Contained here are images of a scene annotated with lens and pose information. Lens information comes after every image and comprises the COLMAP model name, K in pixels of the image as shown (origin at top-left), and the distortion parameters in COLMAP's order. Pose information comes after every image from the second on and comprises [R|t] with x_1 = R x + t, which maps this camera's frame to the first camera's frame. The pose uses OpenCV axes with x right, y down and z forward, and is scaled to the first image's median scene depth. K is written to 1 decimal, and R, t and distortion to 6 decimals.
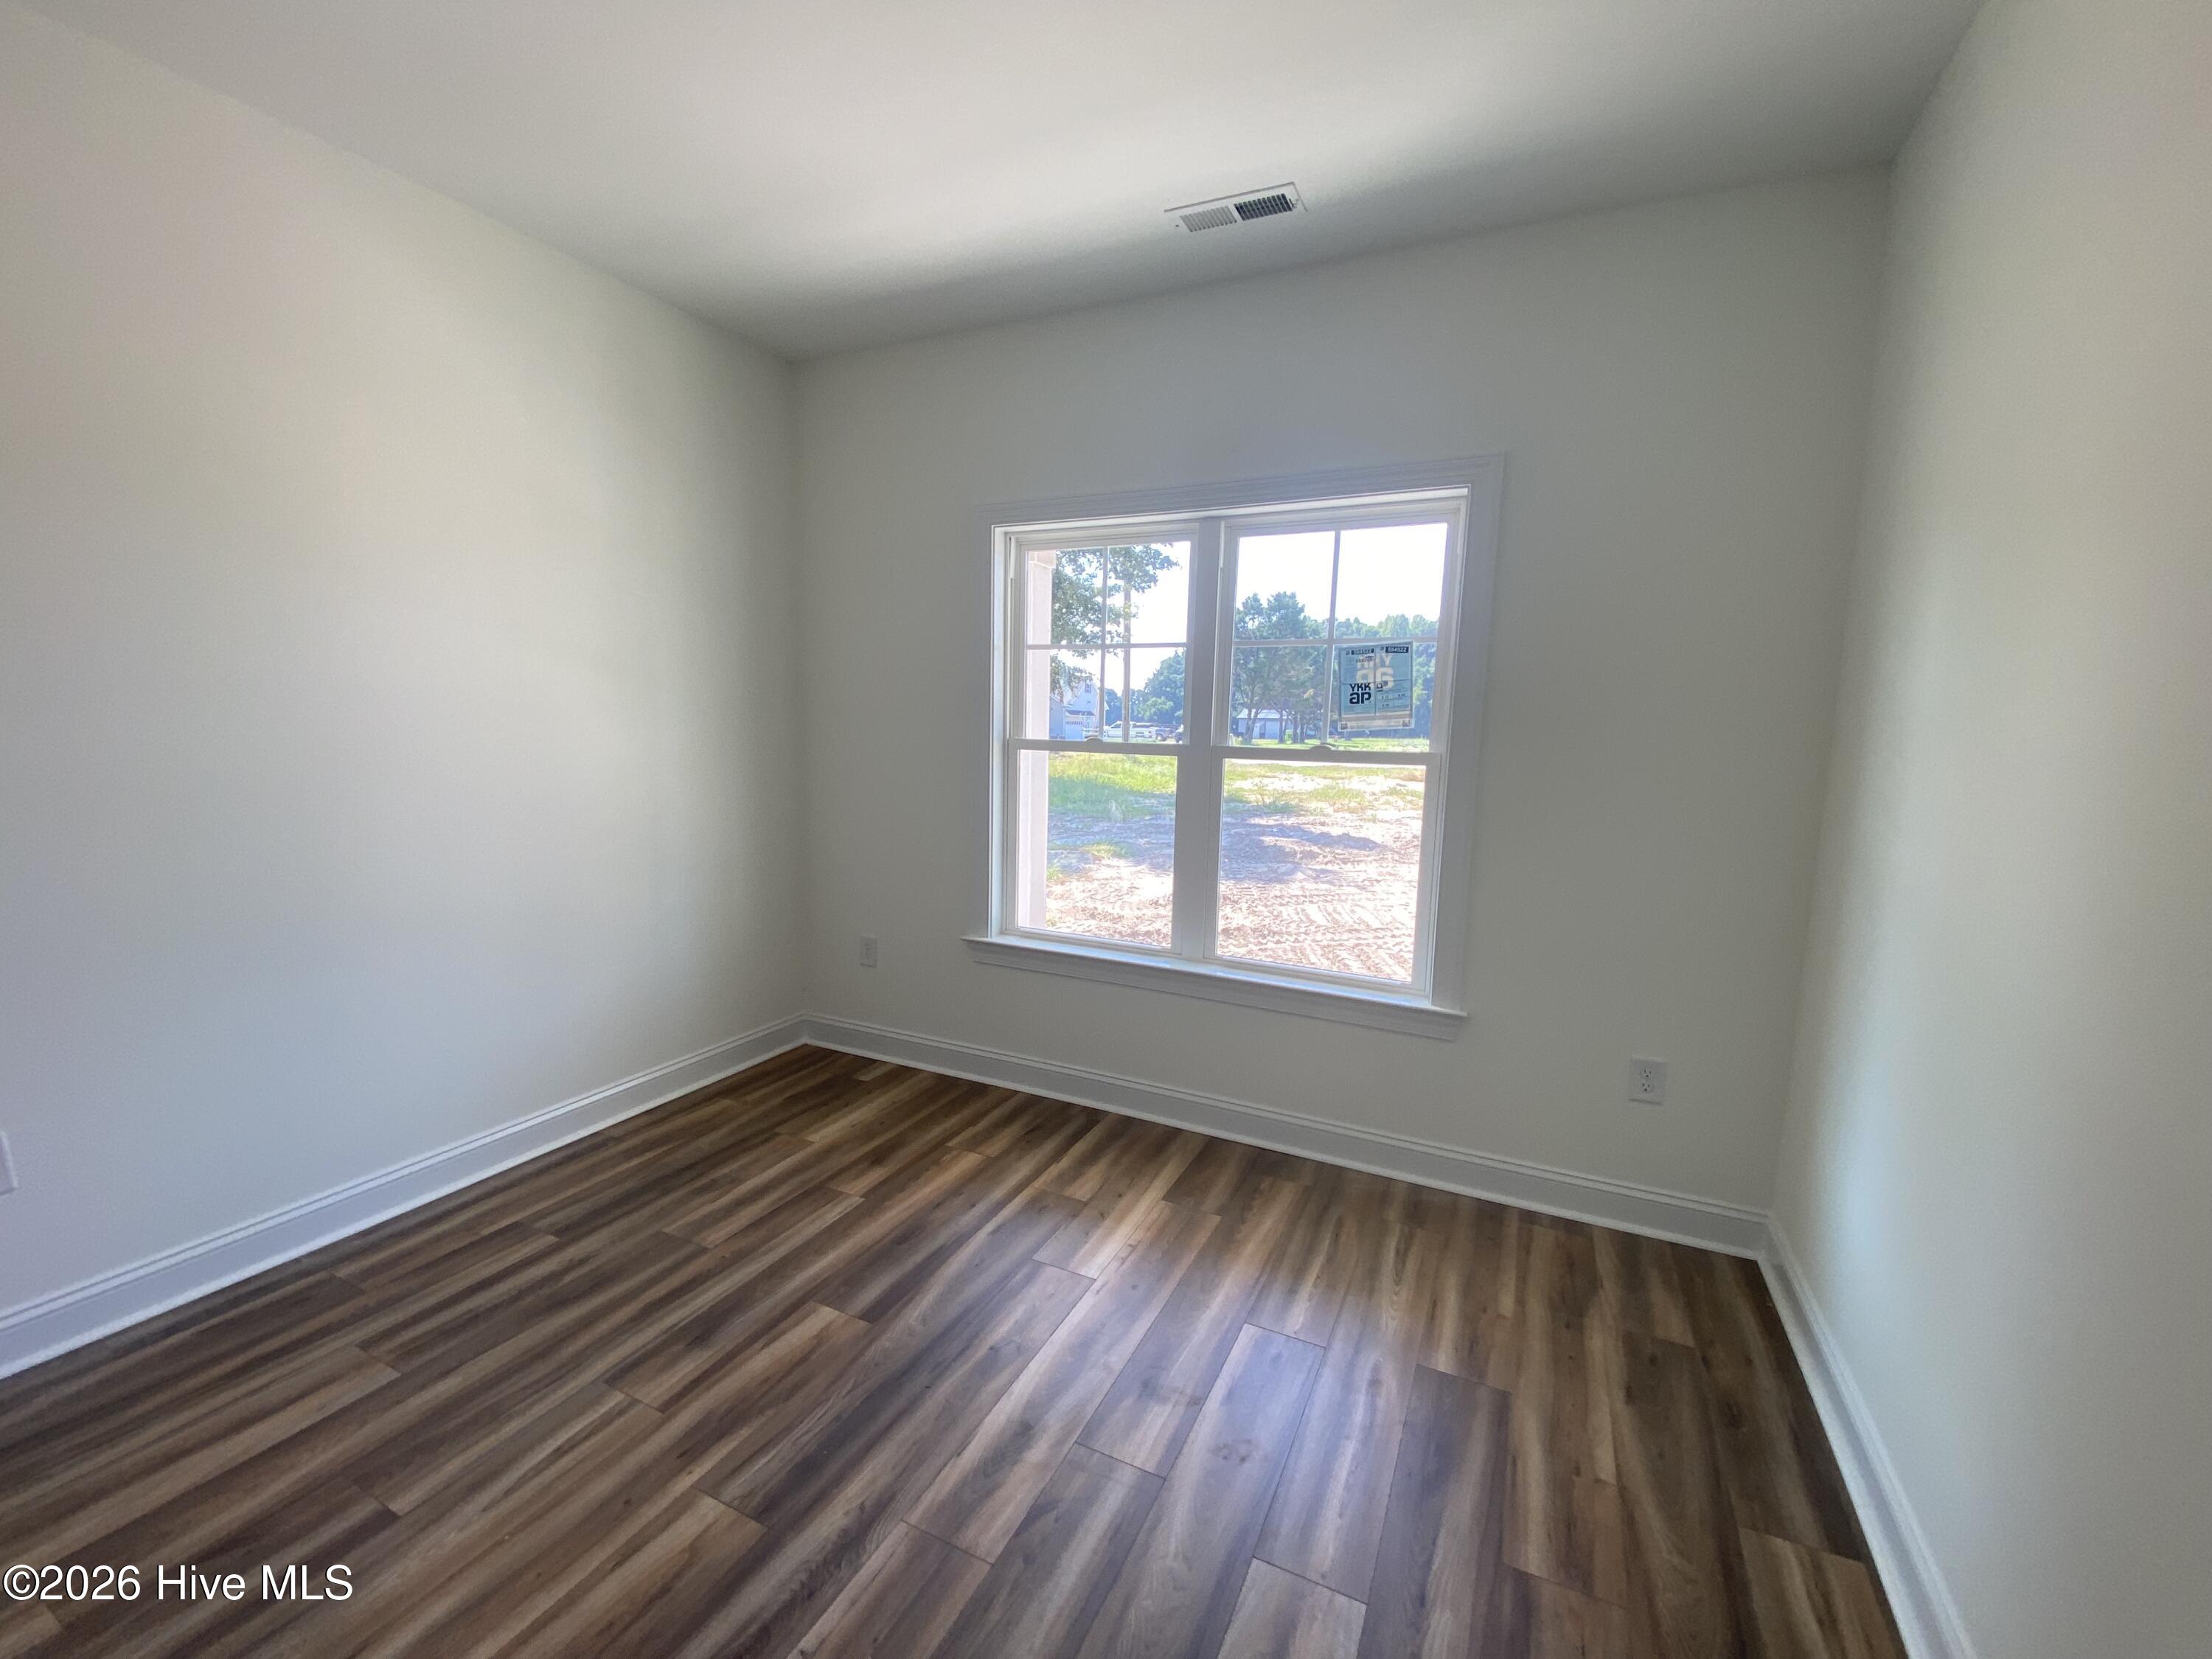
lens RADIAL K [[902.5, 0, 1122.1], [0, 902.5, 831.3], [0, 0, 1]] dist [0.017767, -0.019443]
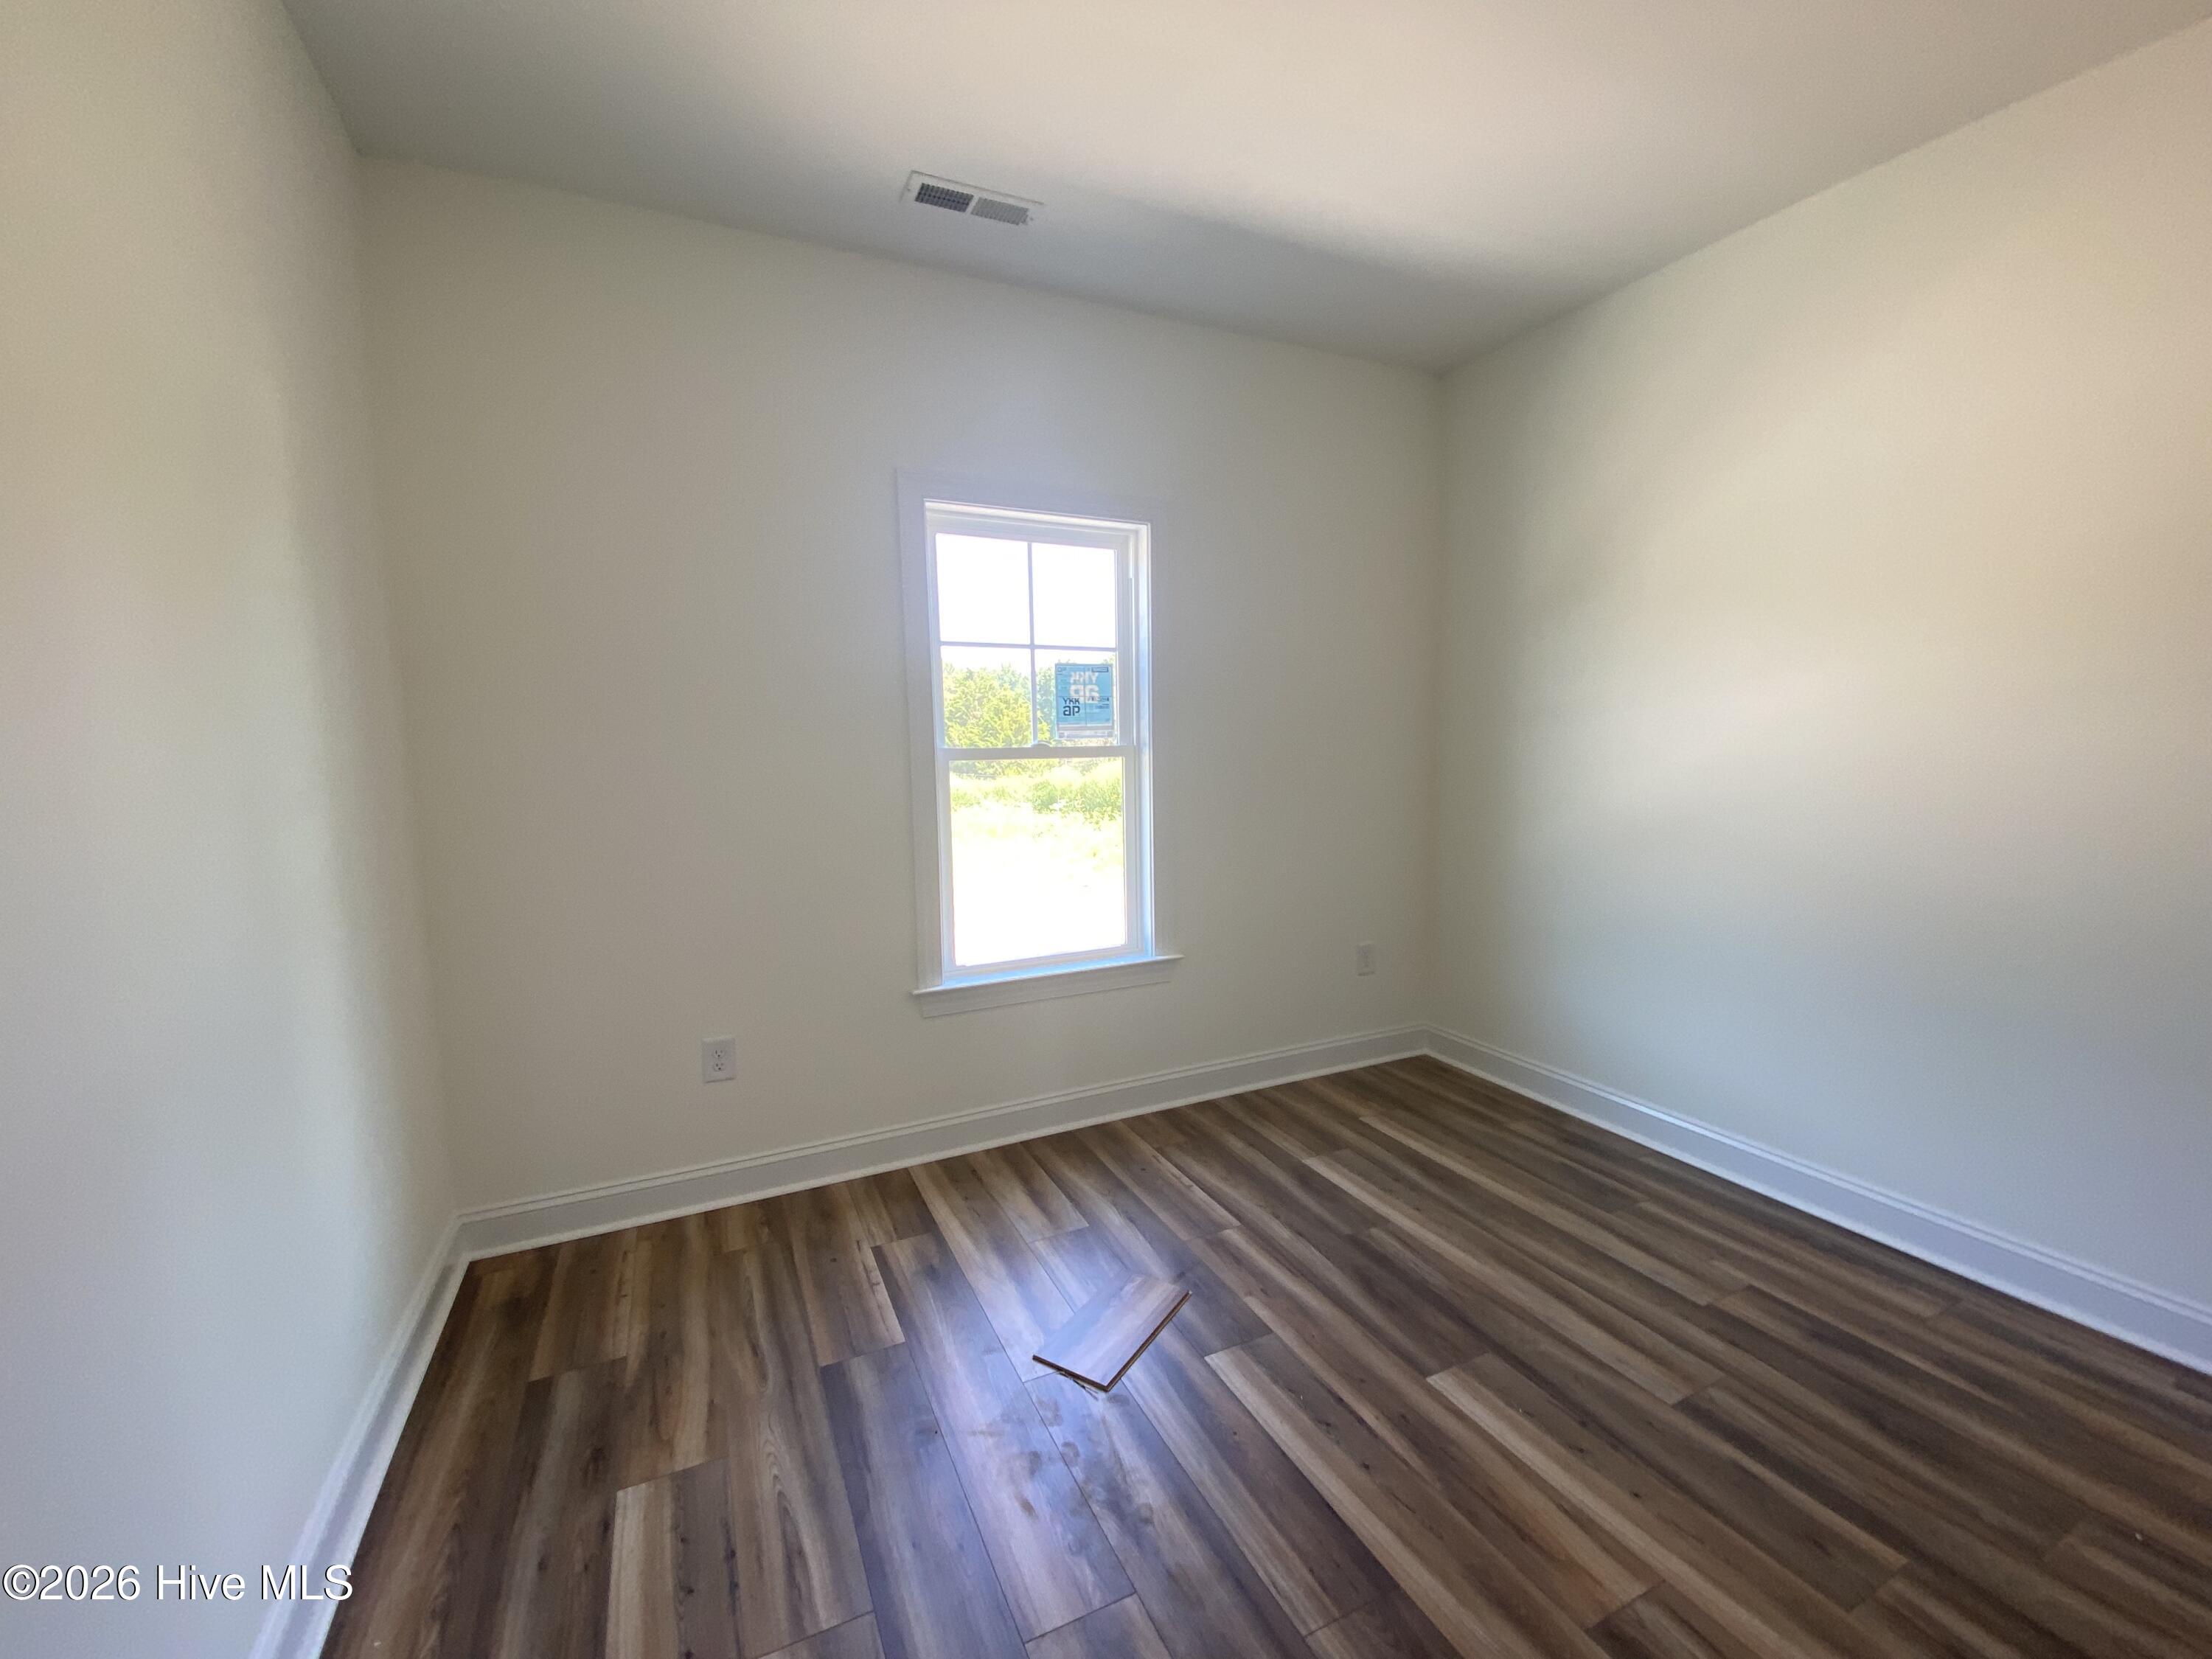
lens RADIAL K [[902.5, 0, 1122.1], [0, 902.5, 831.3], [0, 0, 1]] dist [0.017767, -0.019443]
pose [[0.620221, -0.118424, 0.775437, -0.632049], [0.118389, 0.991347, 0.056705, -0.049437], [-0.775442, 0.056634, 0.628874, 0.304591]]
